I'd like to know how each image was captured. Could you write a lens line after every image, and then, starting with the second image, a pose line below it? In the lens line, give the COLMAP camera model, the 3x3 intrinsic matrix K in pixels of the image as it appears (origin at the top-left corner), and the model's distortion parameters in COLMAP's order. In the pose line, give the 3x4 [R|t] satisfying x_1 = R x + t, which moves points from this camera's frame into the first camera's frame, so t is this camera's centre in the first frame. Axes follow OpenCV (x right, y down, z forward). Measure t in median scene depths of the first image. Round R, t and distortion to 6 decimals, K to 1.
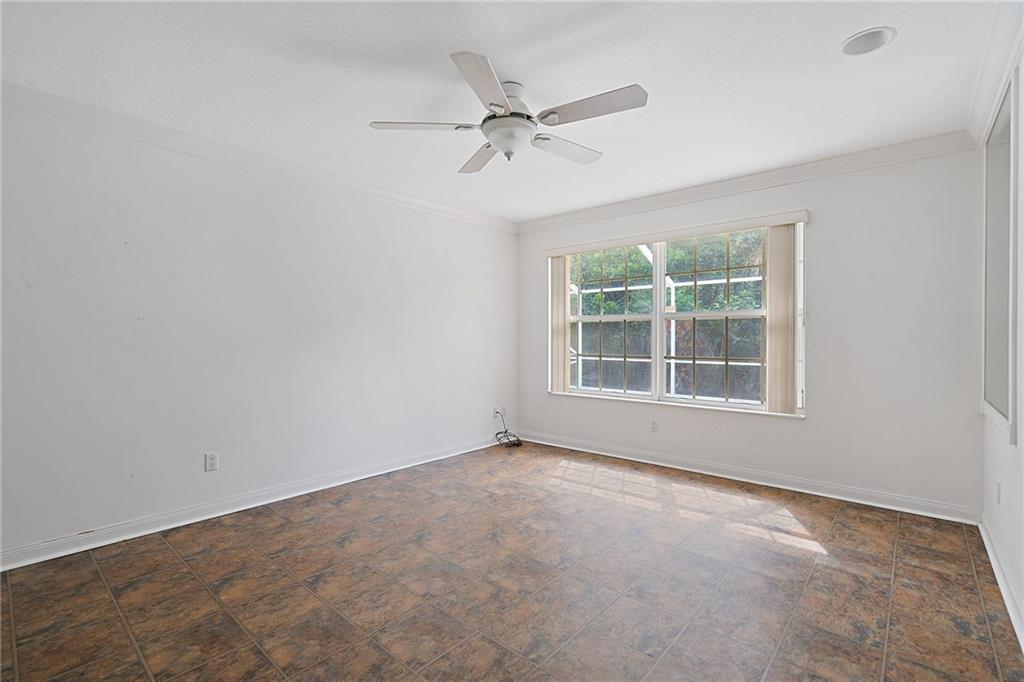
lens RADIAL K [[470.4, 0, 509.7], [0, 470.4, 340.6], [0, 0, 1]] dist [-0.001492, -0.000355]
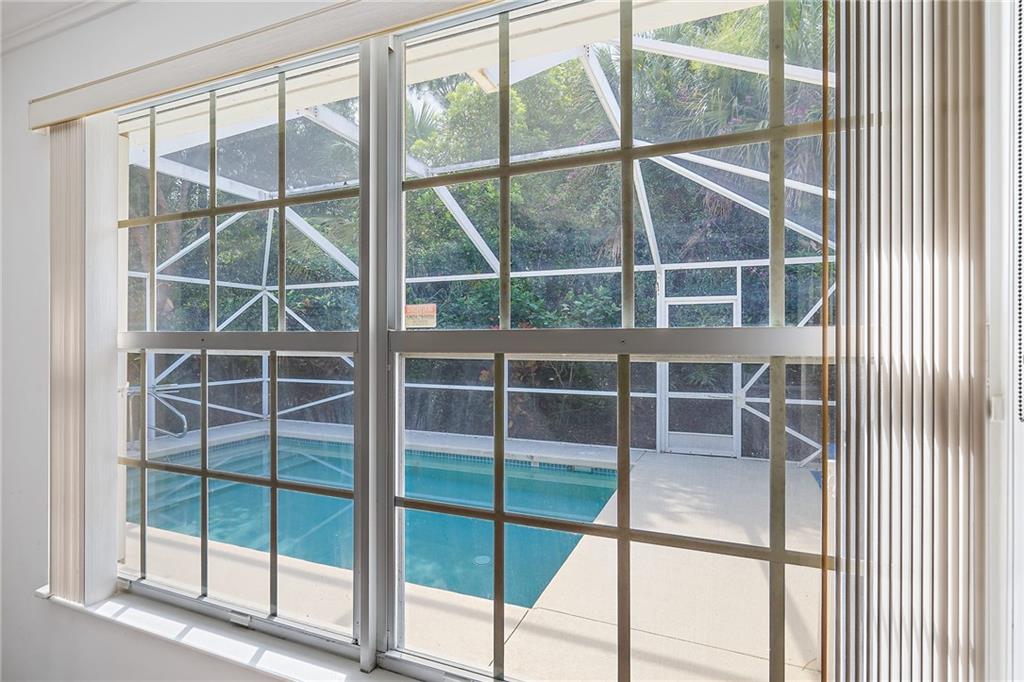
lens RADIAL K [[470.4, 0, 515.4], [0, 470.4, 342.6], [0, 0, 1]] dist [-0.001492, -0.000355]
pose [[0.941477, 0.003260, 0.337063, 0.138001], [-0.001370, 0.999982, -0.005845, -0.018072], [-0.337076, 0.005041, 0.941464, 0.371855]]
